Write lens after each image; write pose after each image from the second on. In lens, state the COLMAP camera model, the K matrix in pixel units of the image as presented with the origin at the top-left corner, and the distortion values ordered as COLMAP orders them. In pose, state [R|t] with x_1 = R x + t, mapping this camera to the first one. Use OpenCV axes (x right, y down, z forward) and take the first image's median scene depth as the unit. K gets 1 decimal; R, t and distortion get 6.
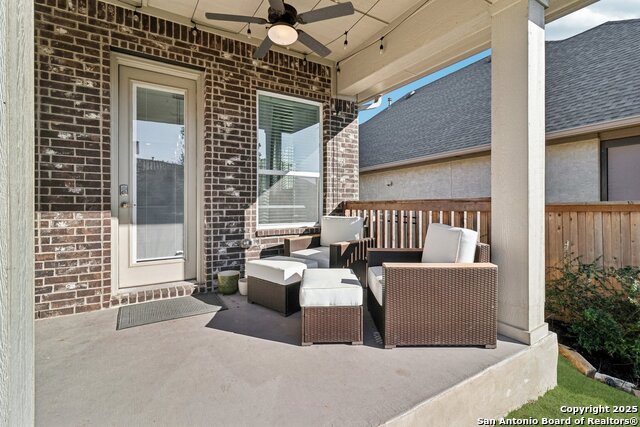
lens RADIAL K [[299.7, 0, 319.8], [0, 299.7, 203.5], [0, 0, 1]] dist [0.002051, 0.000241]
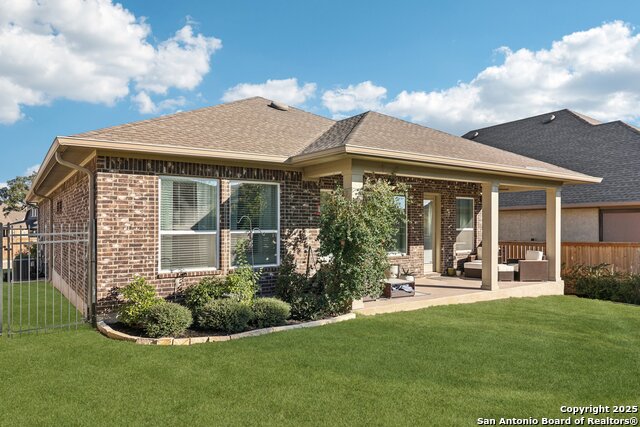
lens RADIAL K [[443.5, 0, 319.3], [0, 443.5, 223.7], [0, 0, 1]] dist [0.005310, 0.000860]
pose [[0.998843, 0.003735, 0.047948, -1.650002], [-0.003540, 0.999985, -0.004152, -0.147562], [-0.047962, 0.003978, 0.998841, -2.877396]]
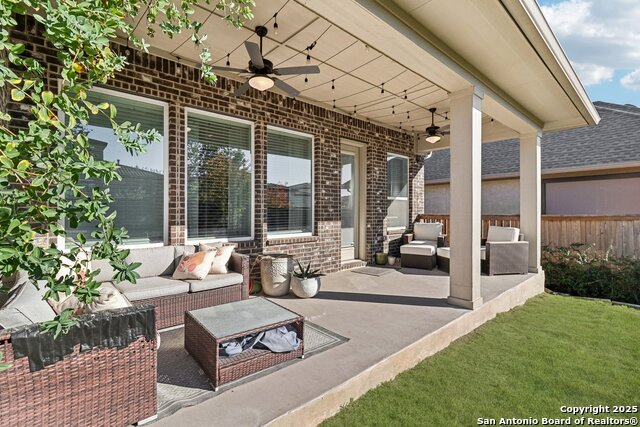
lens RADIAL K [[295.6, 0, 318.6], [0, 295.6, 211.9], [0, 0, 1]] dist [-0.000142, -0.000692]
pose [[0.984909, 0.001427, 0.173068, -0.978582], [-0.002058, 0.999992, 0.003464, -0.032334], [-0.173061, -0.003768, 0.984904, -0.712431]]
